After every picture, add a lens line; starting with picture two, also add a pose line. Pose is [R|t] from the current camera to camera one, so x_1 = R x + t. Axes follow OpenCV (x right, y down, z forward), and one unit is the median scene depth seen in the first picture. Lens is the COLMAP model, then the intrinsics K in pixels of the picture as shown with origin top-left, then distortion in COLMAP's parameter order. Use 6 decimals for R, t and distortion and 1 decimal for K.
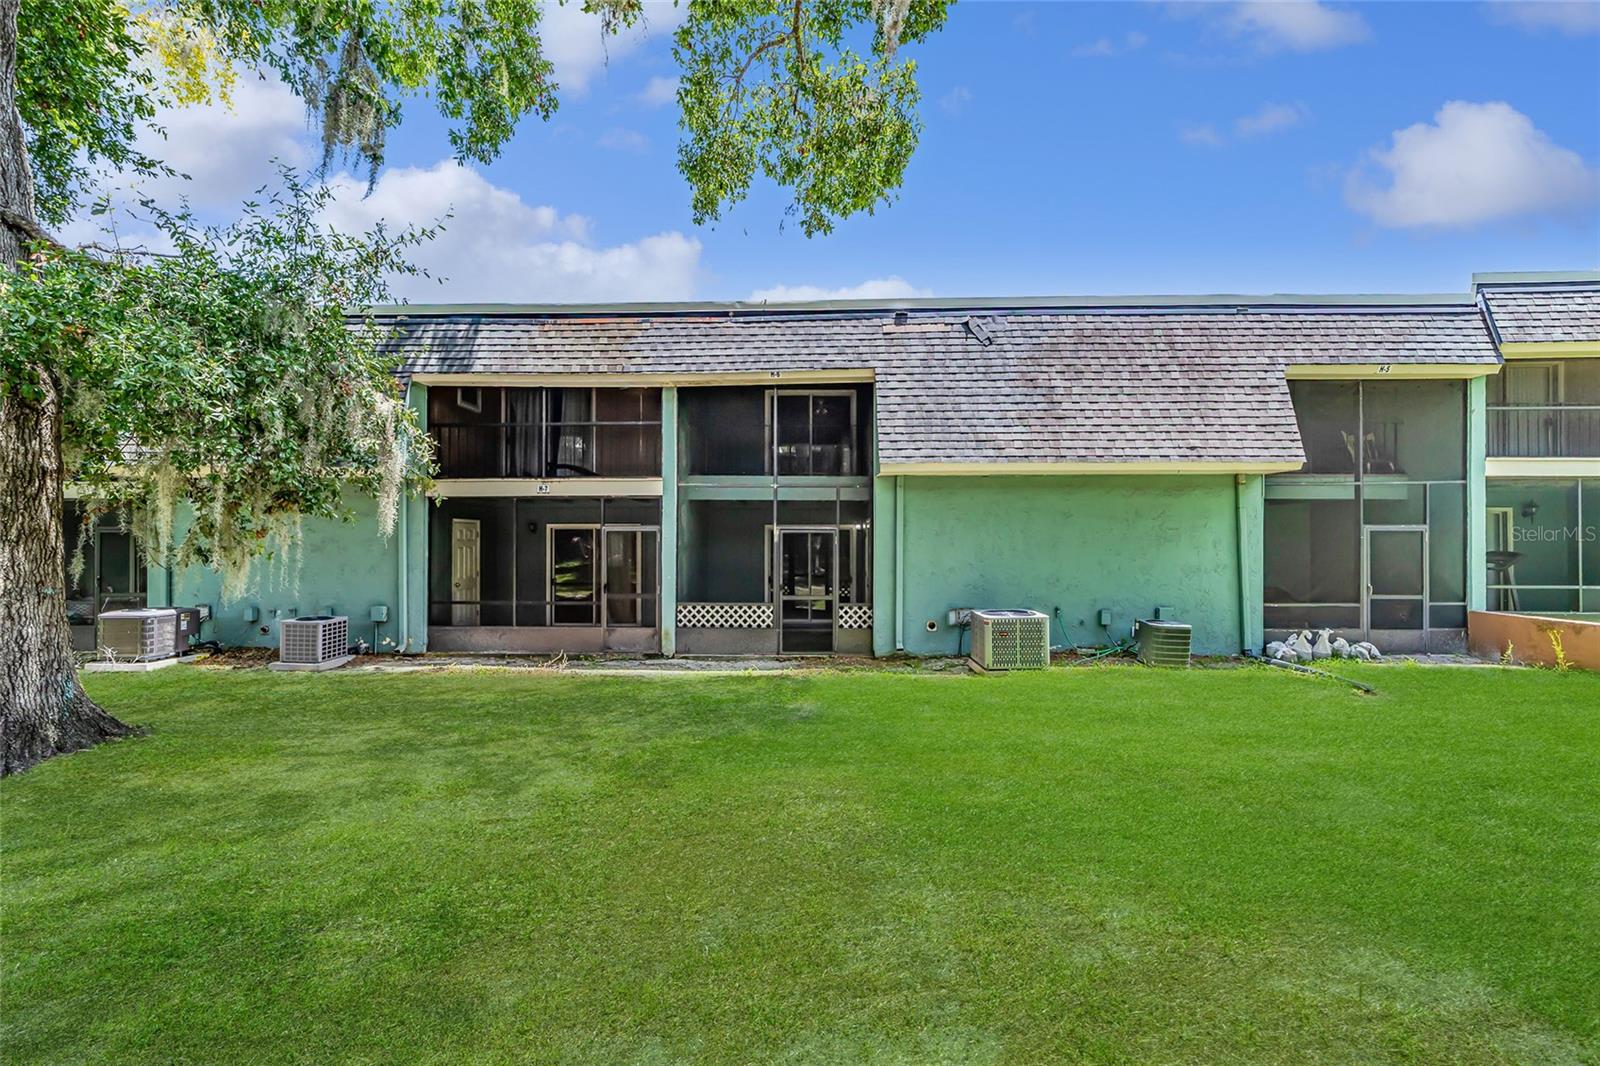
lens RADIAL K [[621.7, 0, 789.8], [0, 621.7, 533.3], [0, 0, 1]] dist [-0.005329, 0.003016]
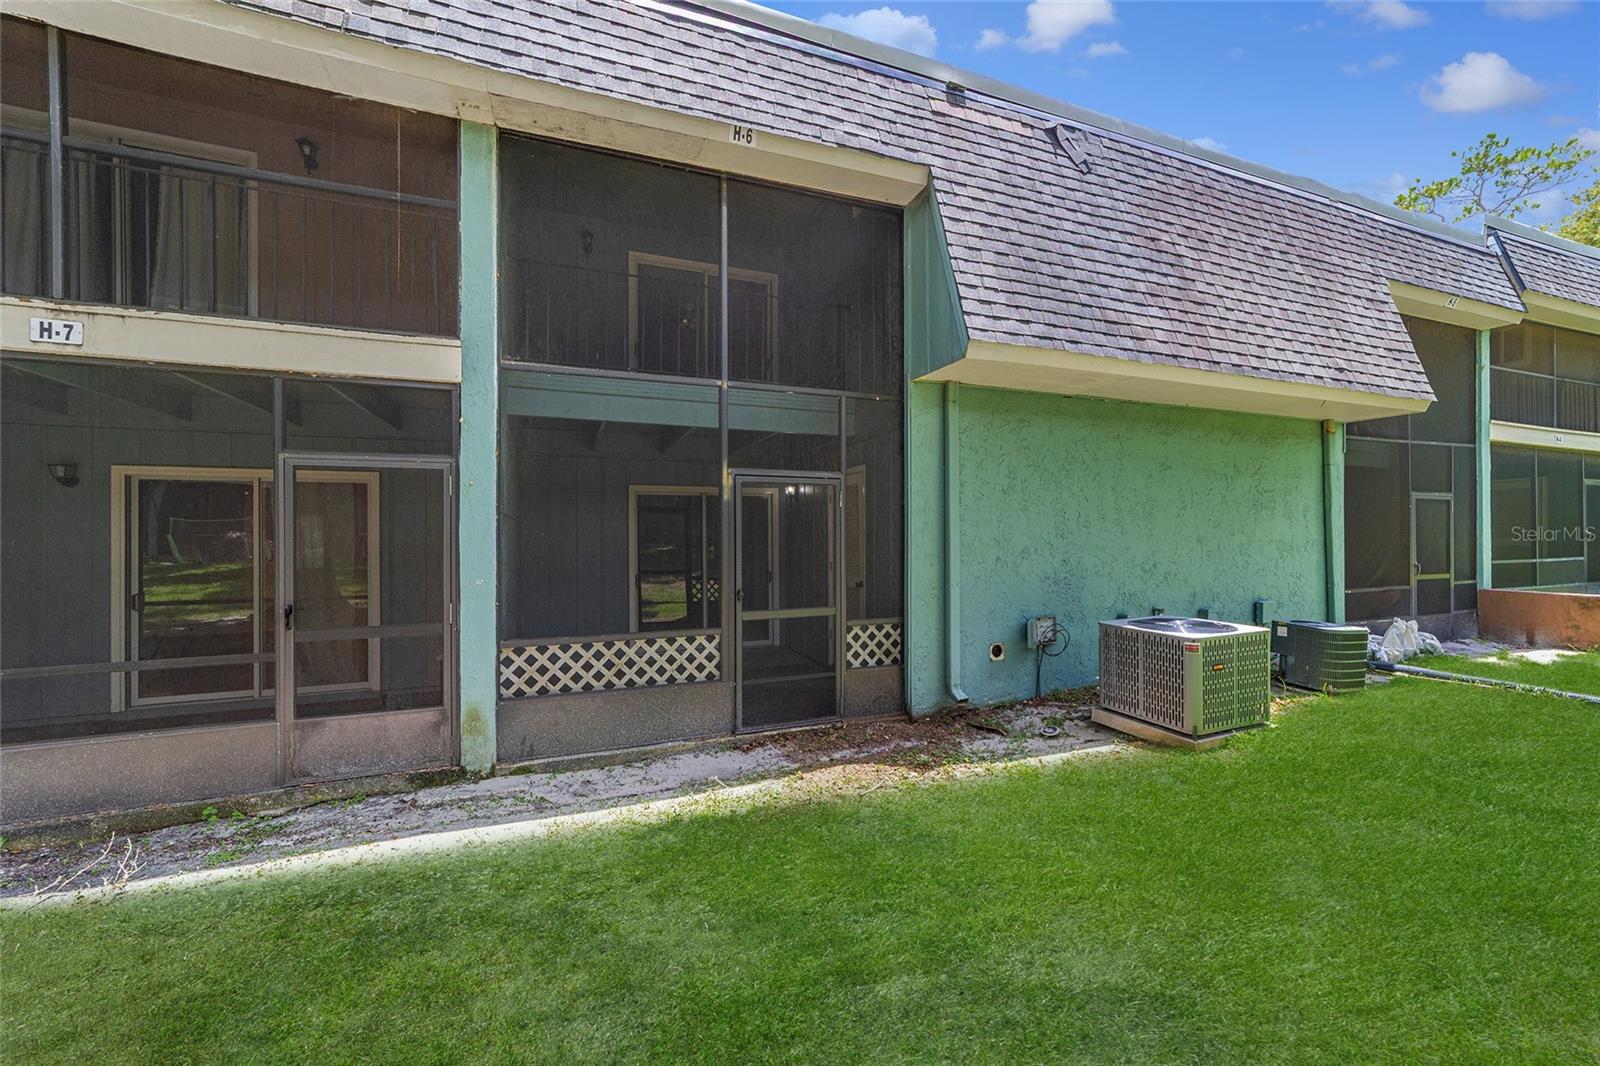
lens RADIAL K [[621.7, 0, 794.5], [0, 621.7, 534.5], [0, 0, 1]] dist [-0.005329, 0.003016]
pose [[0.919783, -0.003566, 0.392410, -0.167877], [0.002143, 0.999989, 0.004065, 0.038852], [-0.392420, -0.002898, 0.919781, 0.550525]]
